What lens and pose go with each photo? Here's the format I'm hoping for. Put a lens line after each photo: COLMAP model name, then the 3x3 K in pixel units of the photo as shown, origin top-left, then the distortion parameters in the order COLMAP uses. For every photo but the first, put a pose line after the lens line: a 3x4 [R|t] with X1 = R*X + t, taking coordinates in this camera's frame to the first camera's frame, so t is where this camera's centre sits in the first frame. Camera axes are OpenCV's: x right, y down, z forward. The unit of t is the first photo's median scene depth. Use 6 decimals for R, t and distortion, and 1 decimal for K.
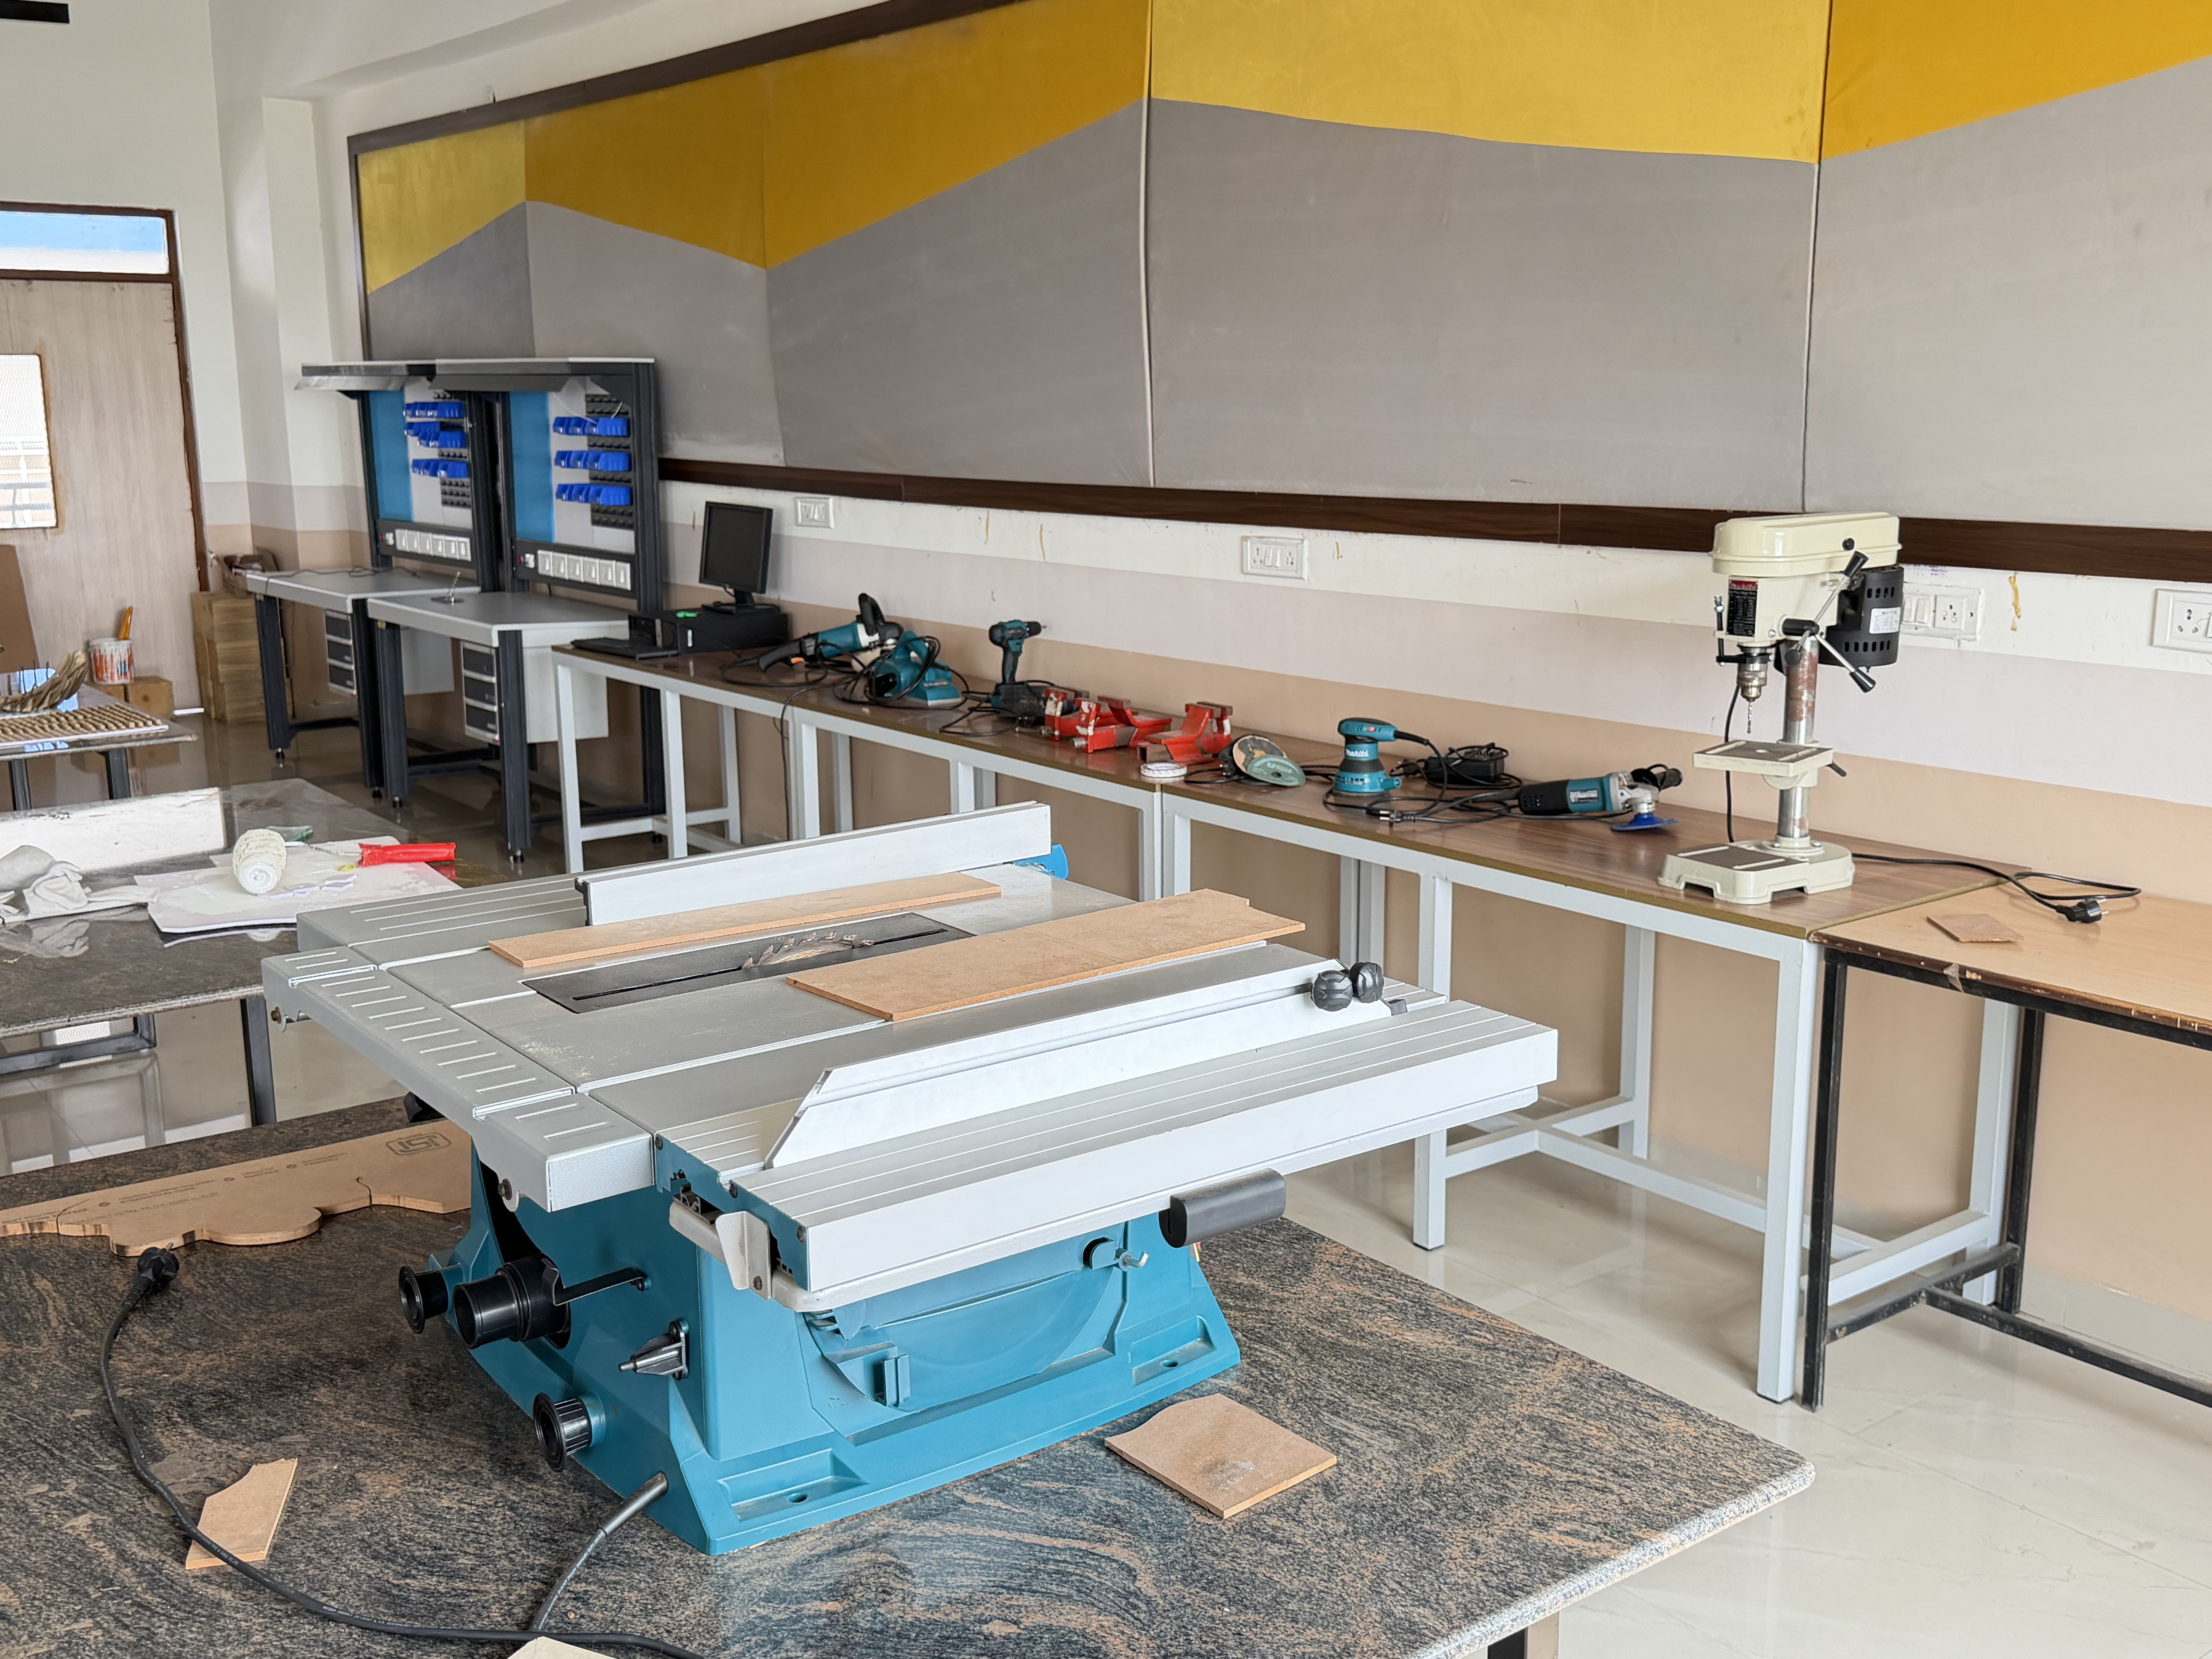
lens RADIAL K [[2147.8, 0, 1106.0], [0, 2147.8, 829.5], [0, 0, 1]] dist [-0.006791, 0.004308]
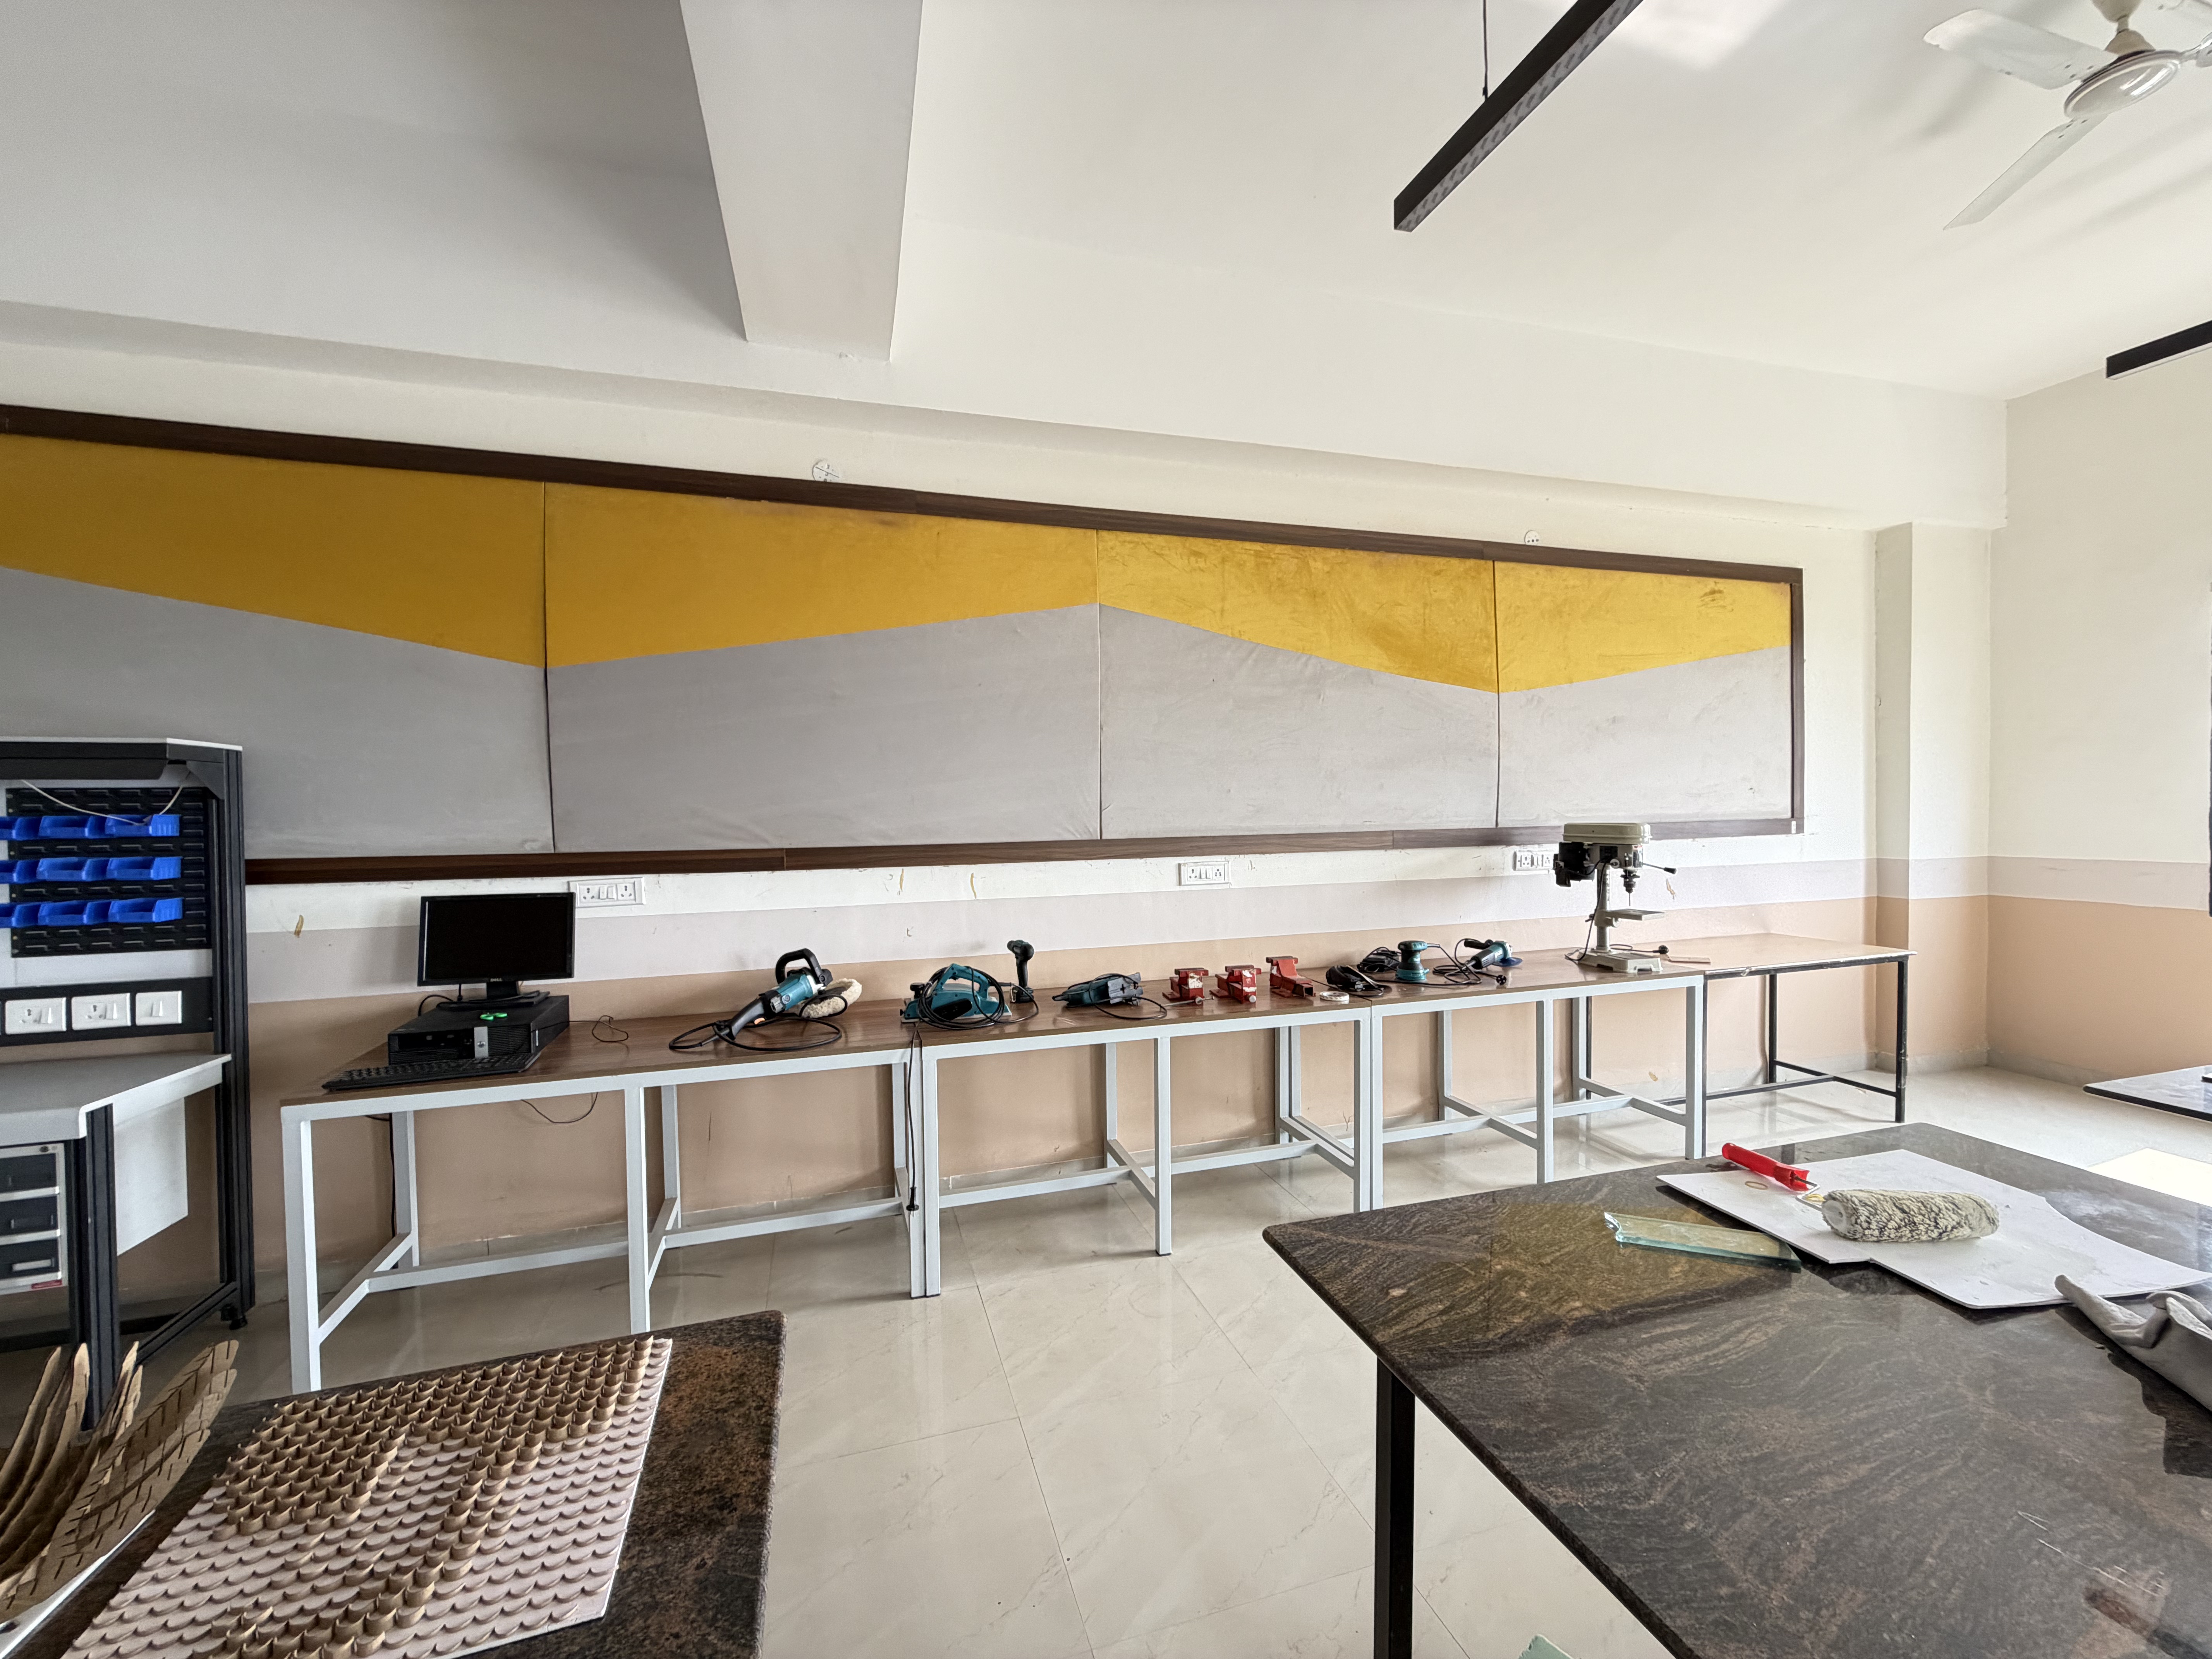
lens RADIAL K [[876.4, 0, 1106.0], [0, 876.4, 829.5], [0, 0, 1]] dist [-0.001278, -0.000115]
pose [[0.329189, -0.043200, 0.943275, -0.706666], [0.191263, 0.981296, -0.021807, -0.182342], [-0.924691, 0.187593, 0.331294, 0.919684]]
